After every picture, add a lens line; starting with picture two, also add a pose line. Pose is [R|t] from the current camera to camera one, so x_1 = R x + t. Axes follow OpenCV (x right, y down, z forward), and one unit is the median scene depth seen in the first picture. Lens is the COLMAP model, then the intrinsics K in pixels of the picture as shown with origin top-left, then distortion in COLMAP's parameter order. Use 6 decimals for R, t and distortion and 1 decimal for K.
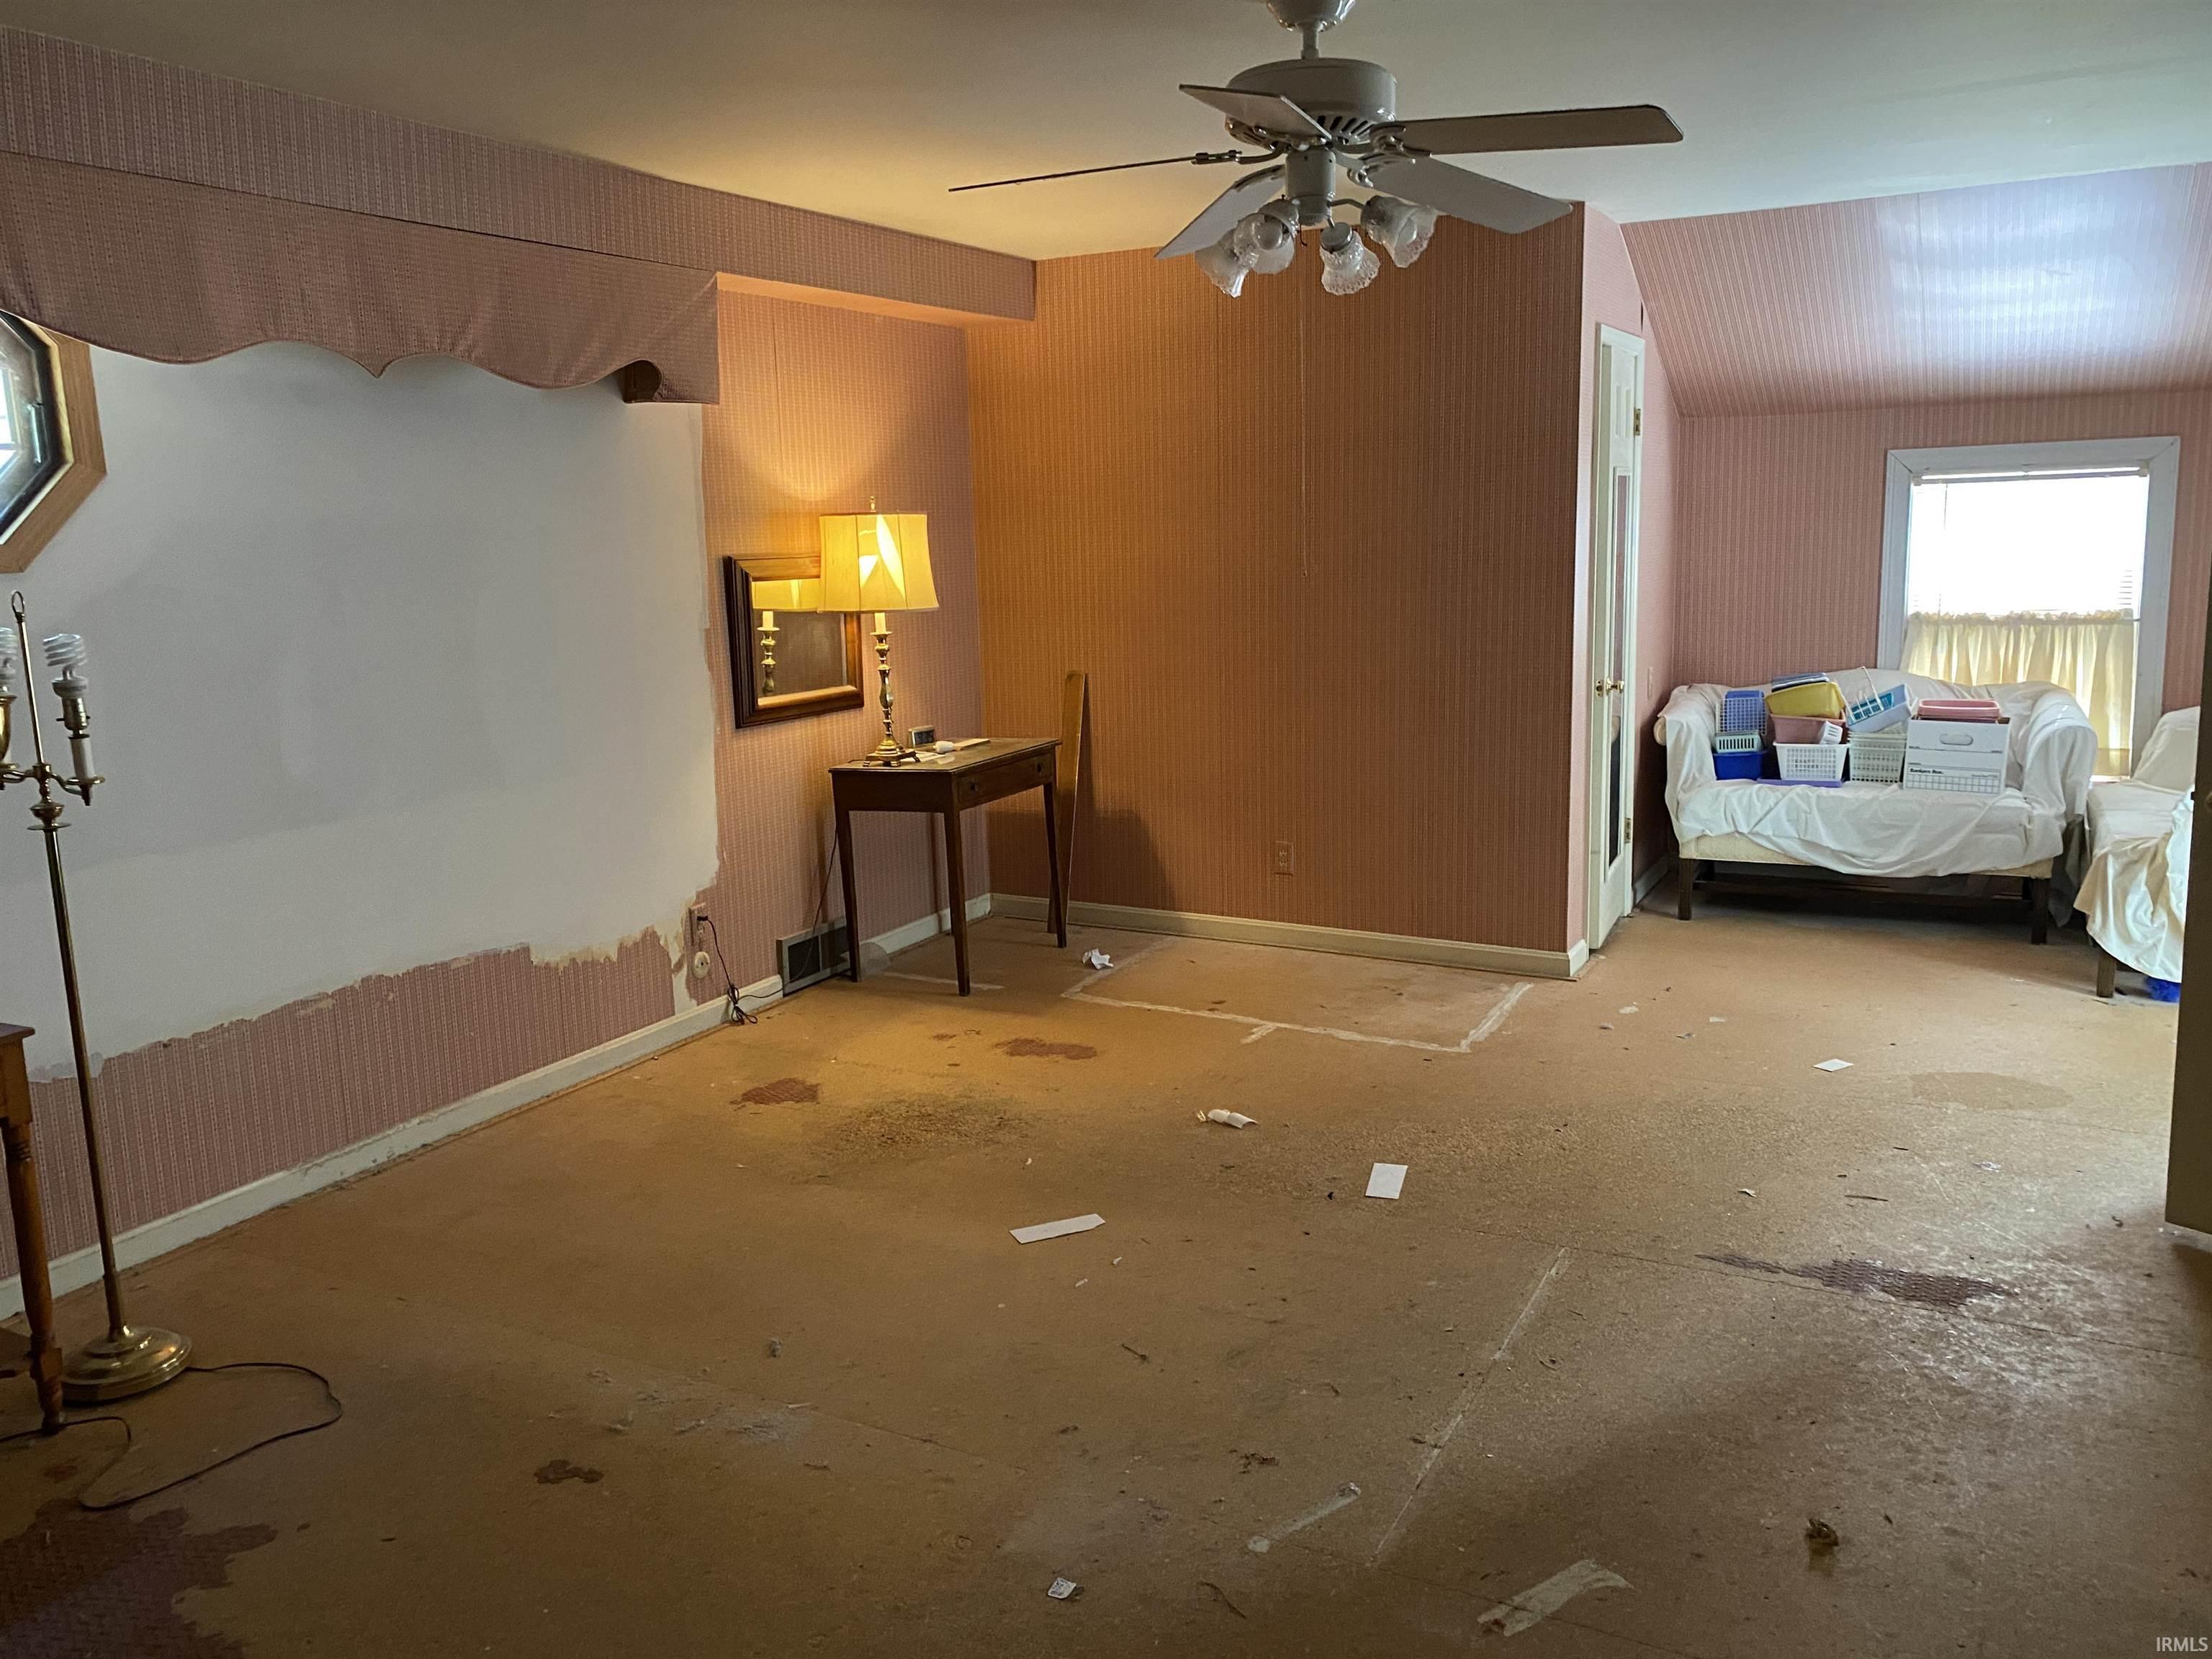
lens RADIAL K [[1694.6, 0, 1136.7], [0, 1694.6, 790.6], [0, 0, 1]] dist [0.049672, -0.019082]
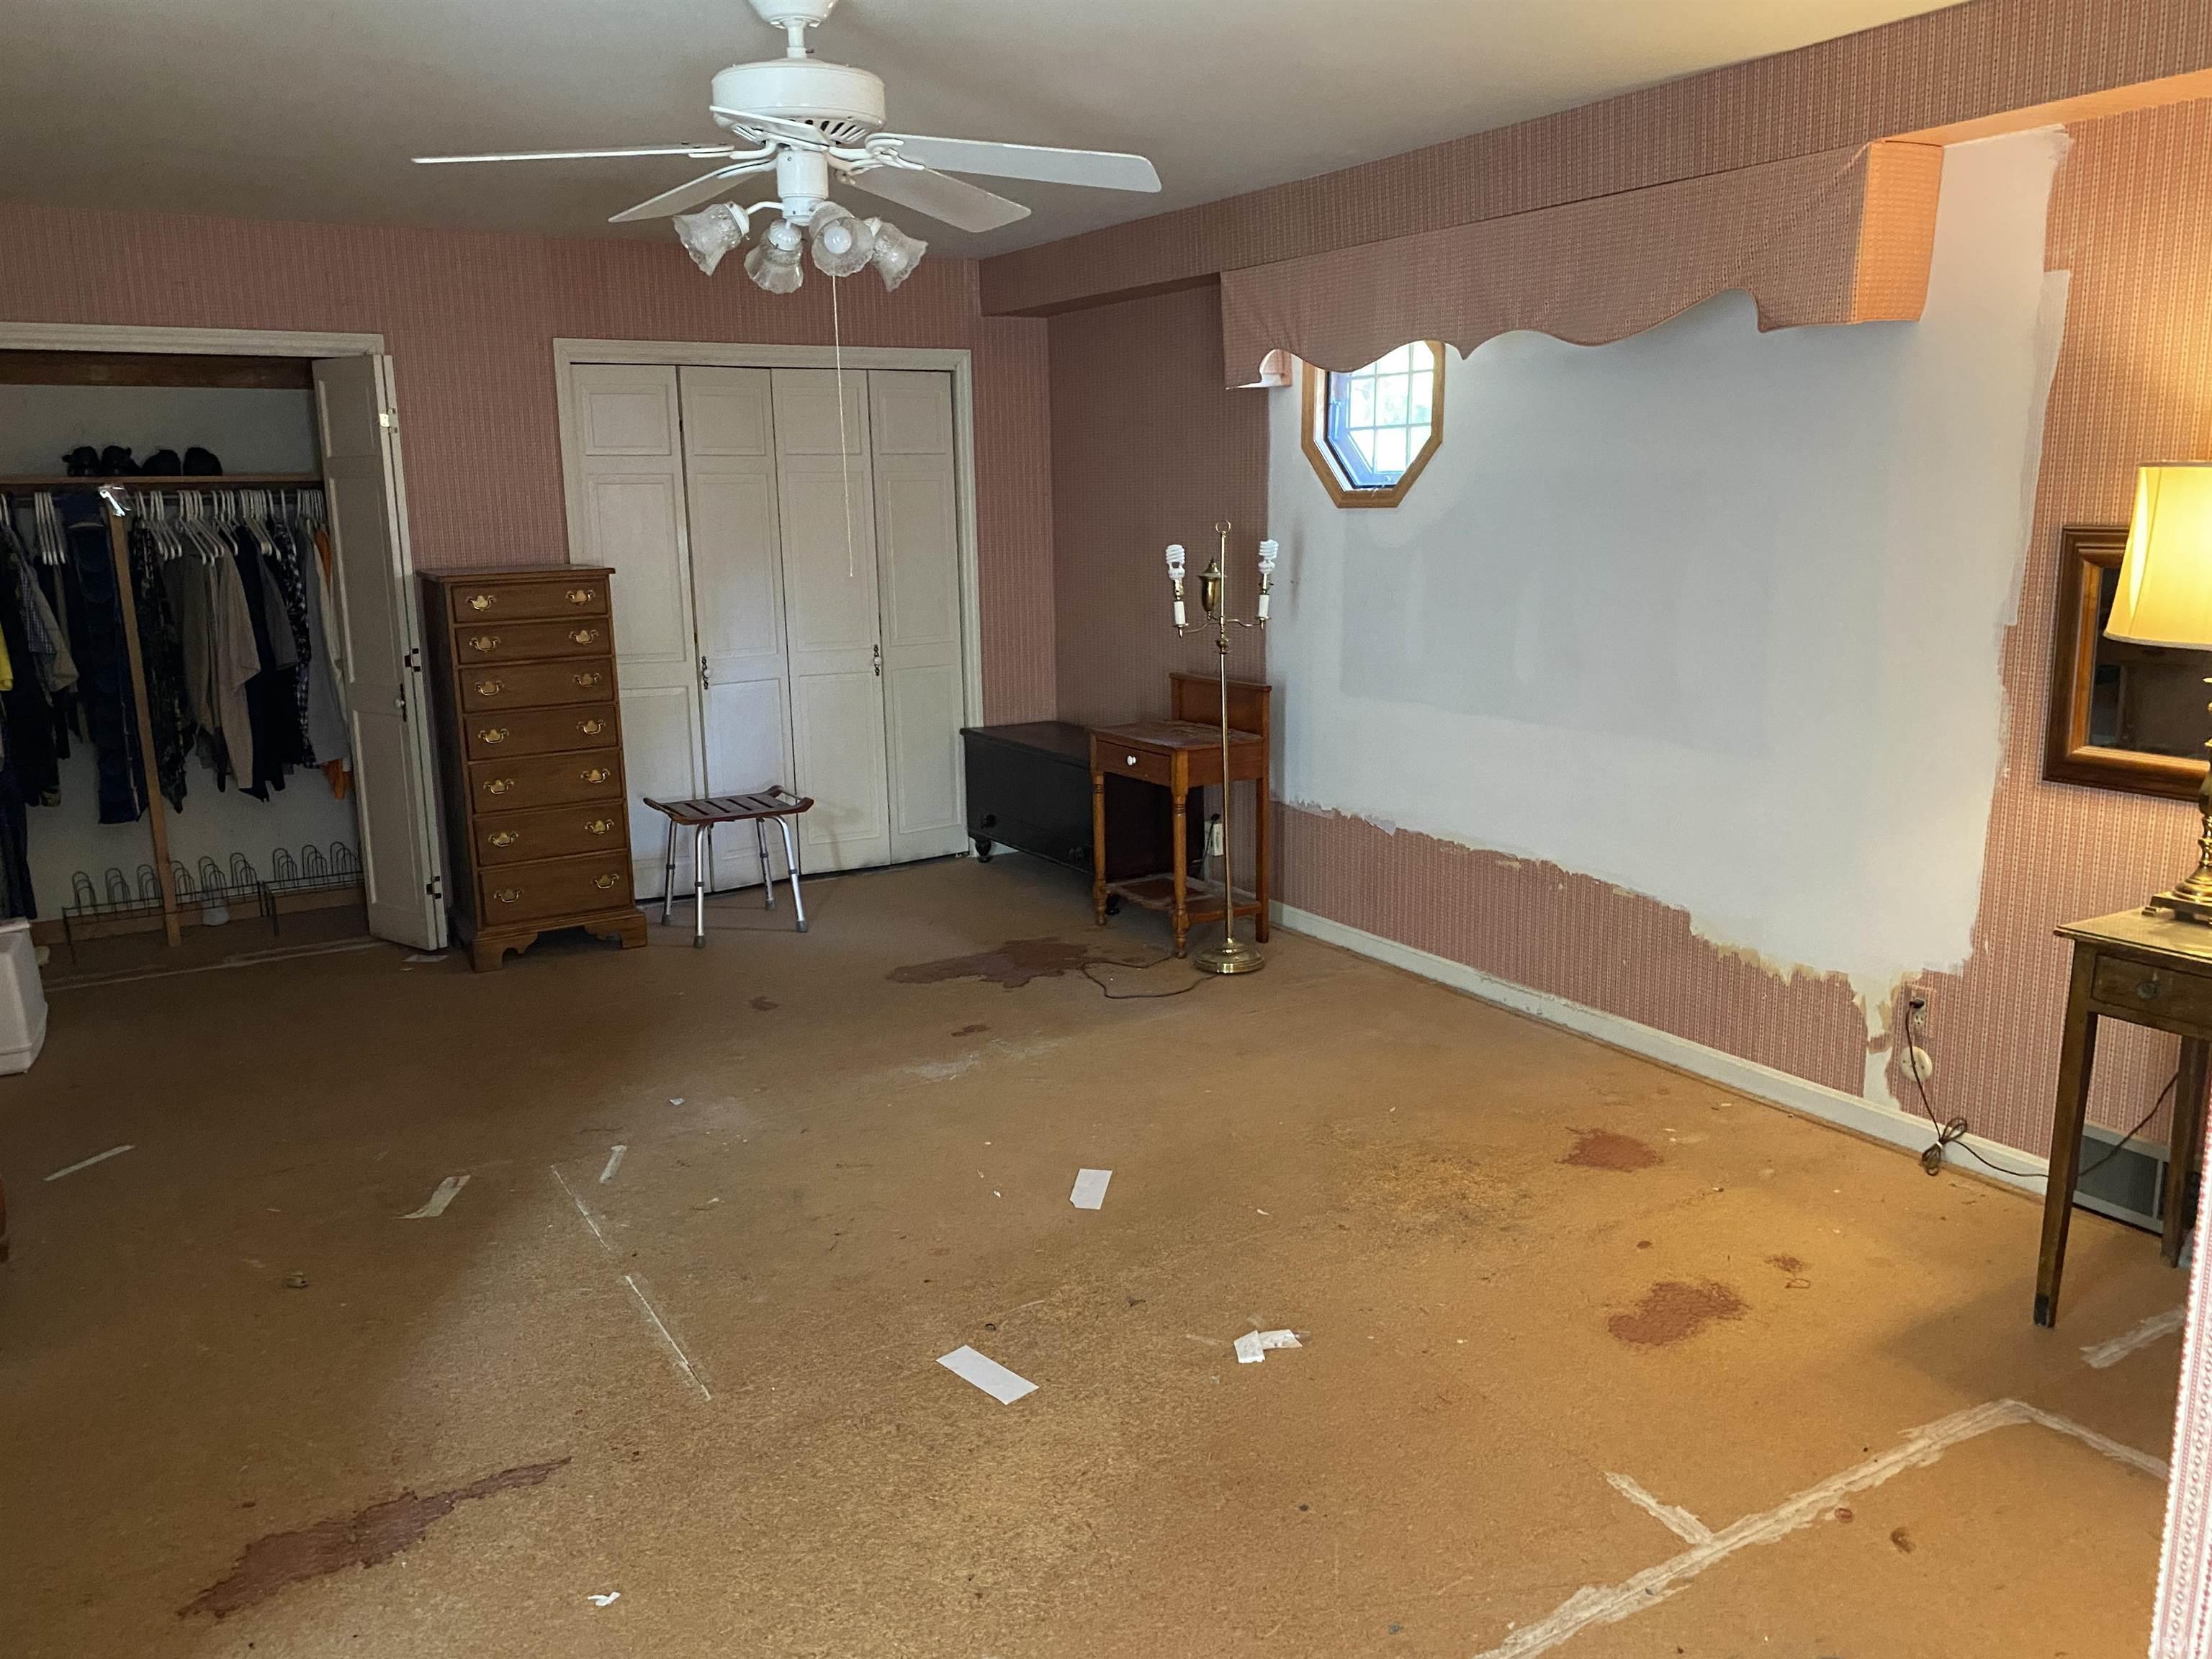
lens RADIAL K [[1694.6, 0, 1099.2], [0, 1694.6, 827.3], [0, 0, 1]] dist [0.049672, -0.019082]
pose [[-0.540357, 0.205571, -0.815938, 0.348003], [-0.100113, 0.947103, 0.304916, -0.124557], [0.835459, 0.246449, -0.491193, 0.674228]]
